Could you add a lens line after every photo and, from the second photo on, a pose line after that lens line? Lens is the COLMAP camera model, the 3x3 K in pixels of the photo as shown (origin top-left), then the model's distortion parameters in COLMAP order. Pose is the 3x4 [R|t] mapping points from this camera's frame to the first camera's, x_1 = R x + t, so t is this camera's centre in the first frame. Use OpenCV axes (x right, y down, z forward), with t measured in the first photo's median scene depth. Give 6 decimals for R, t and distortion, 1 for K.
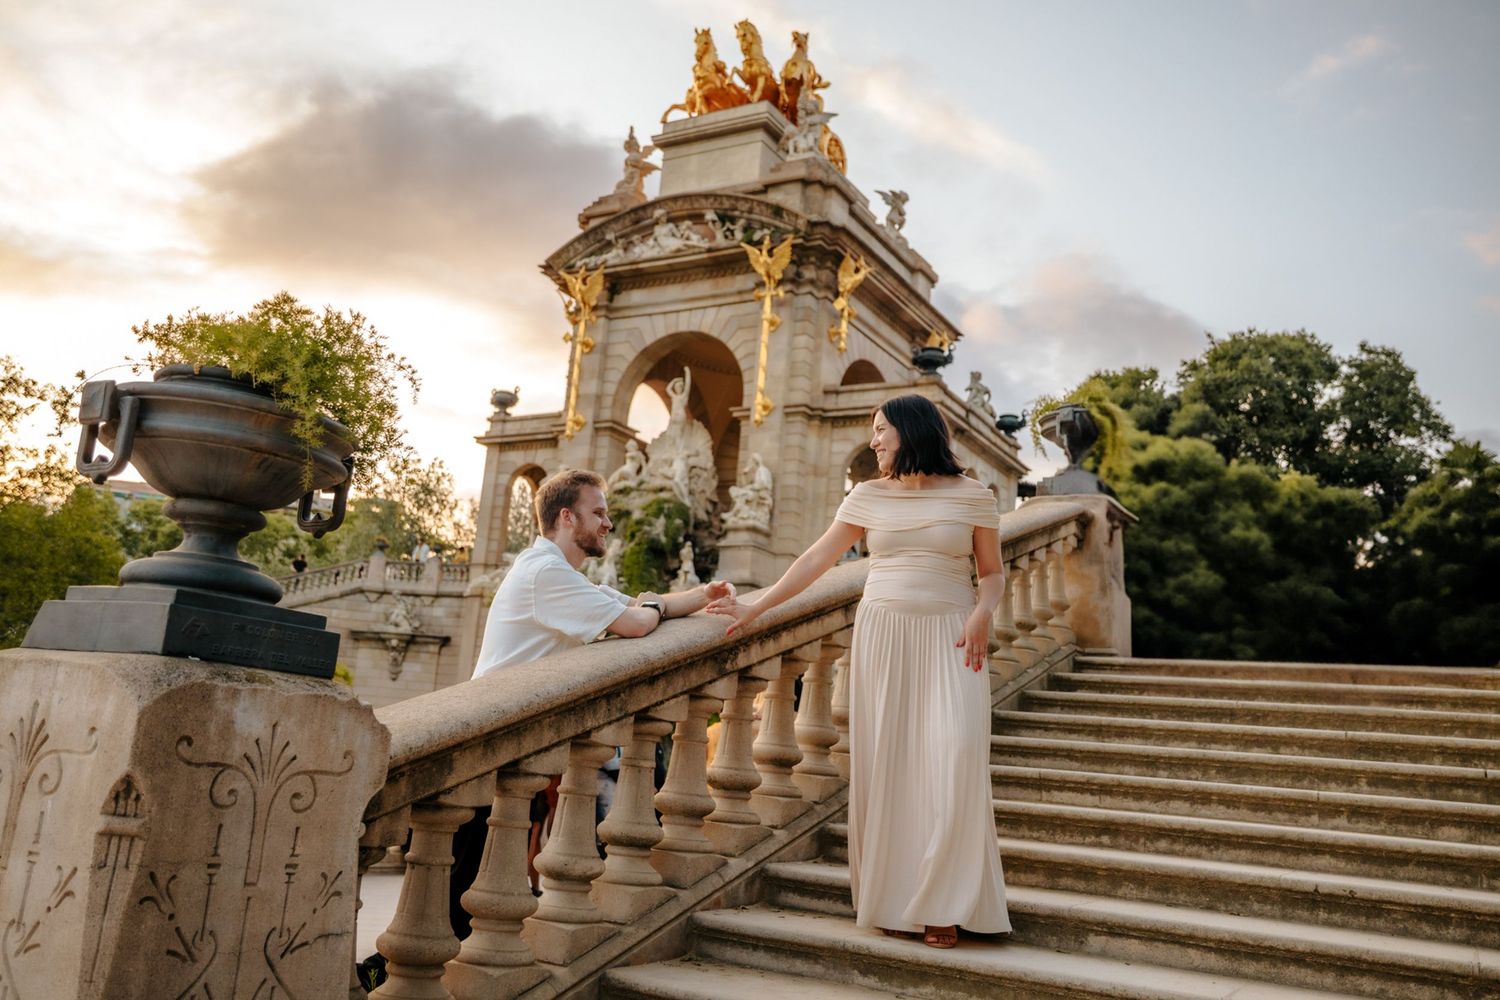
lens RADIAL K [[1328.4, 0, 750.0], [0, 1328.4, 500.0], [0, 0, 1]] dist [-0.173686, -0.002048]
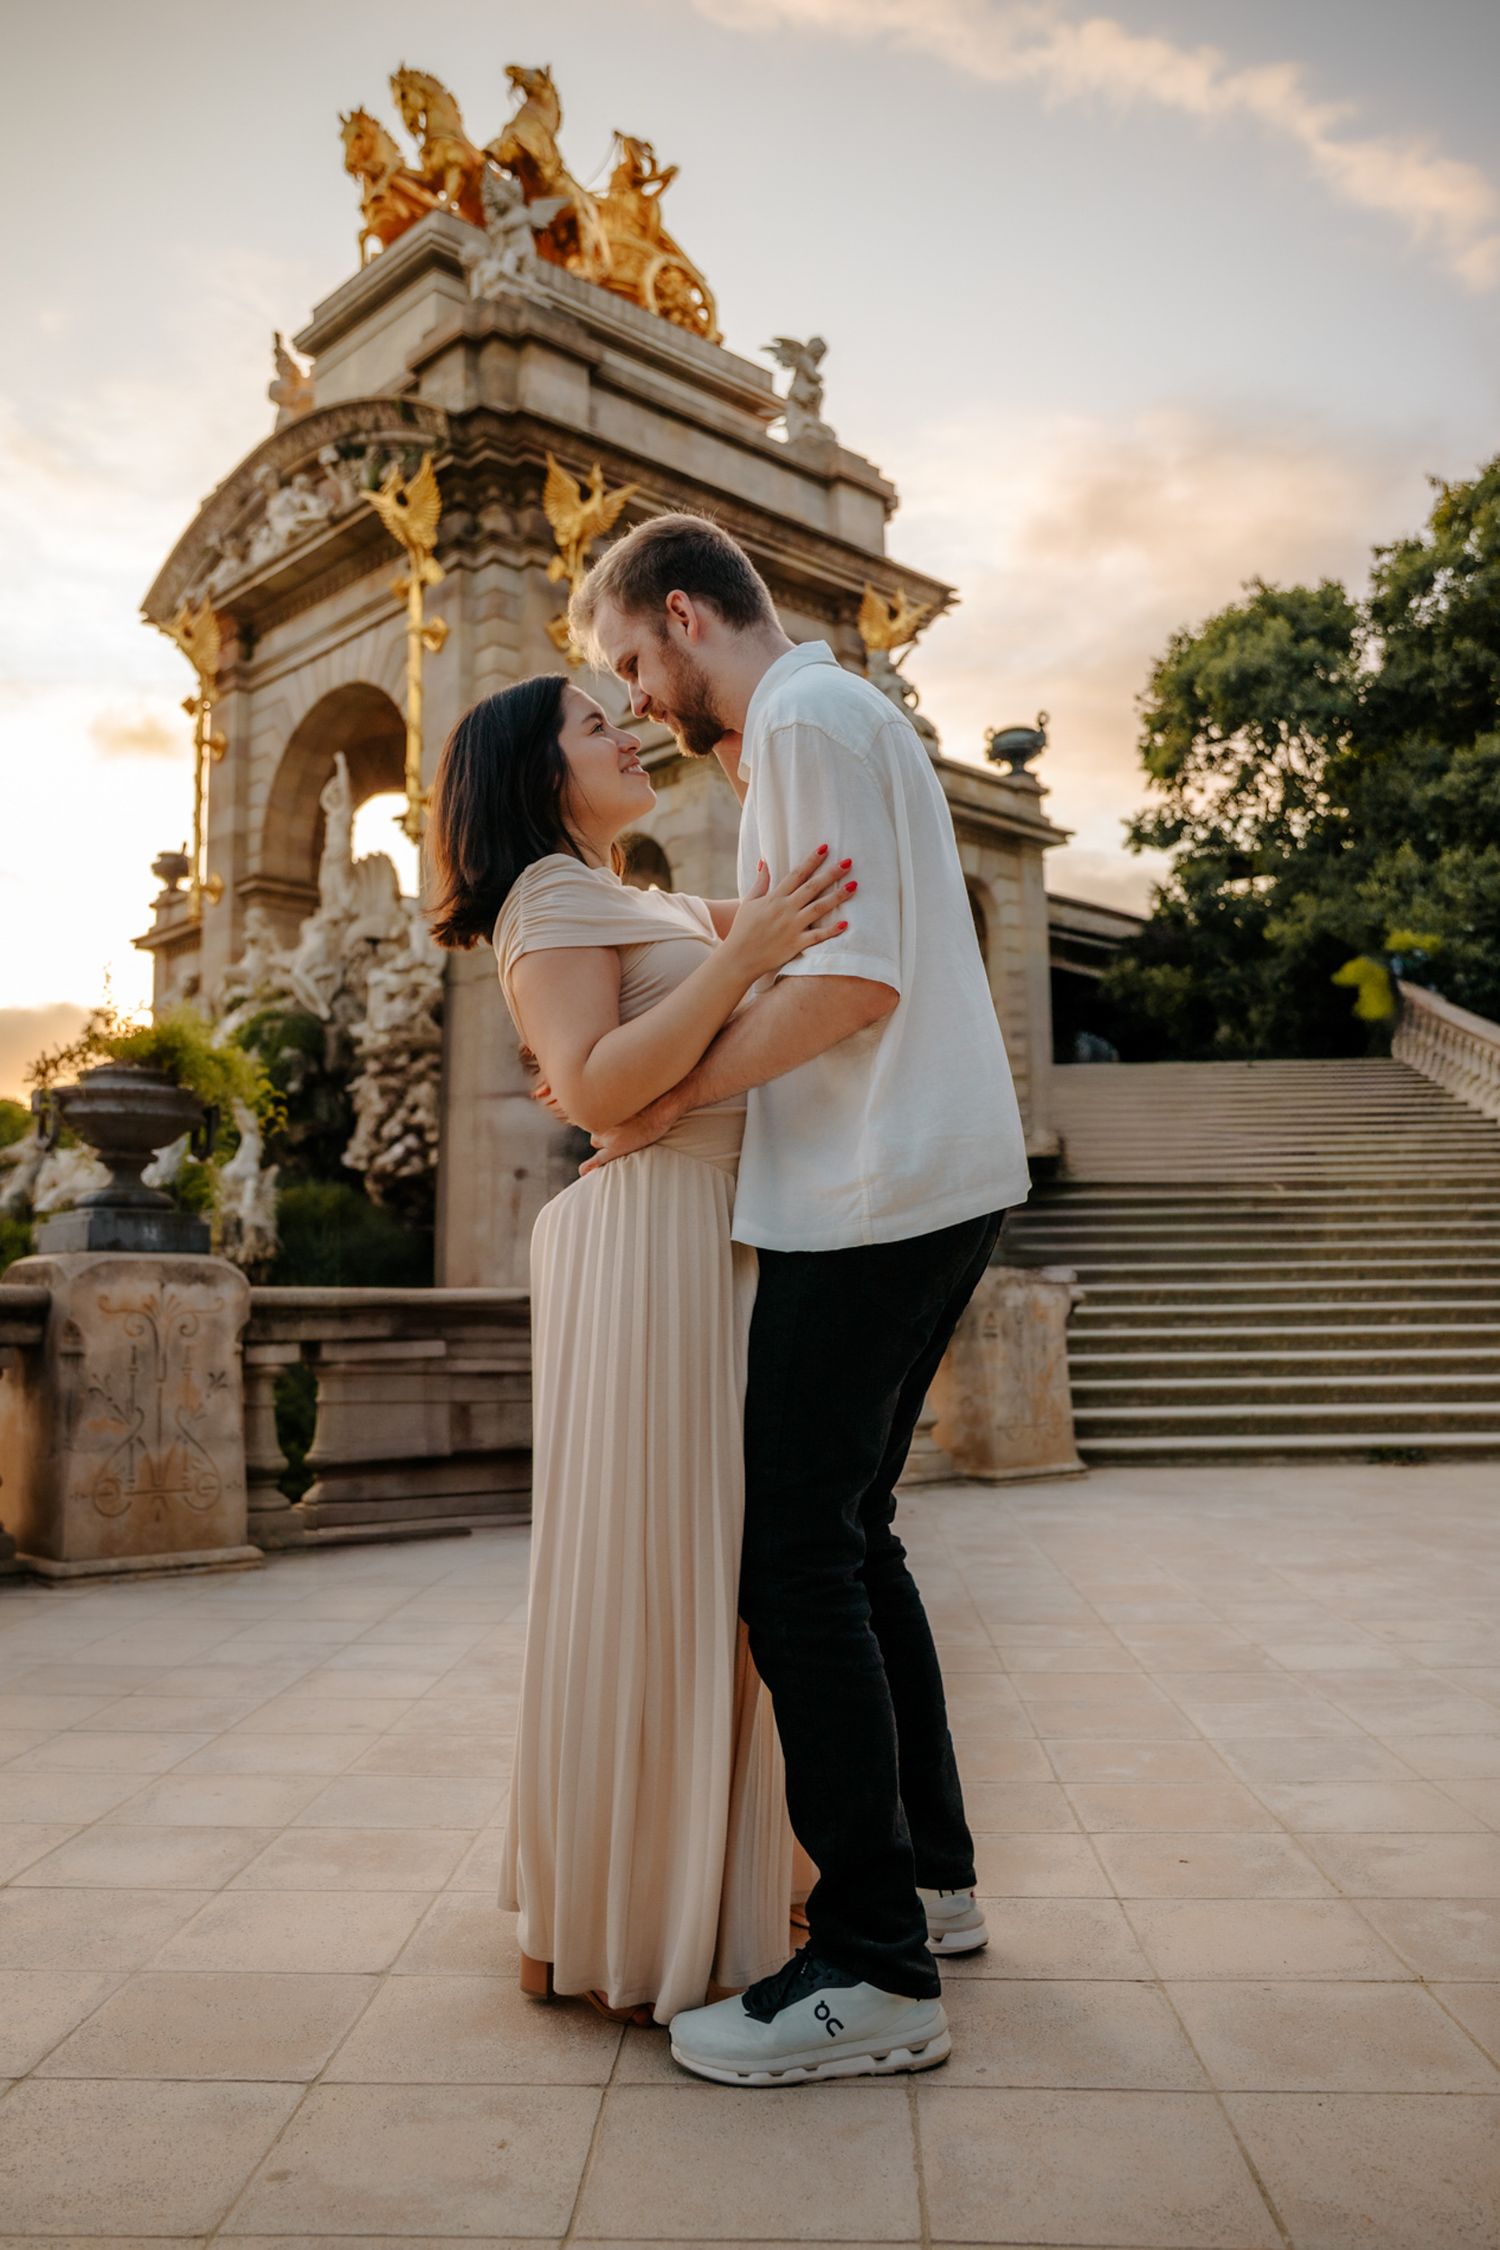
lens RADIAL K [[1823.9, 0, 750.0], [0, 1823.9, 1125.0], [0, 0, 1]] dist [-0.080022, 0.006547]
pose [[0.958142, -0.128991, -0.255588, 0.273383], [0.151939, 0.985757, 0.072090, 0.018575], [0.242649, -0.107906, 0.964094, 0.327119]]
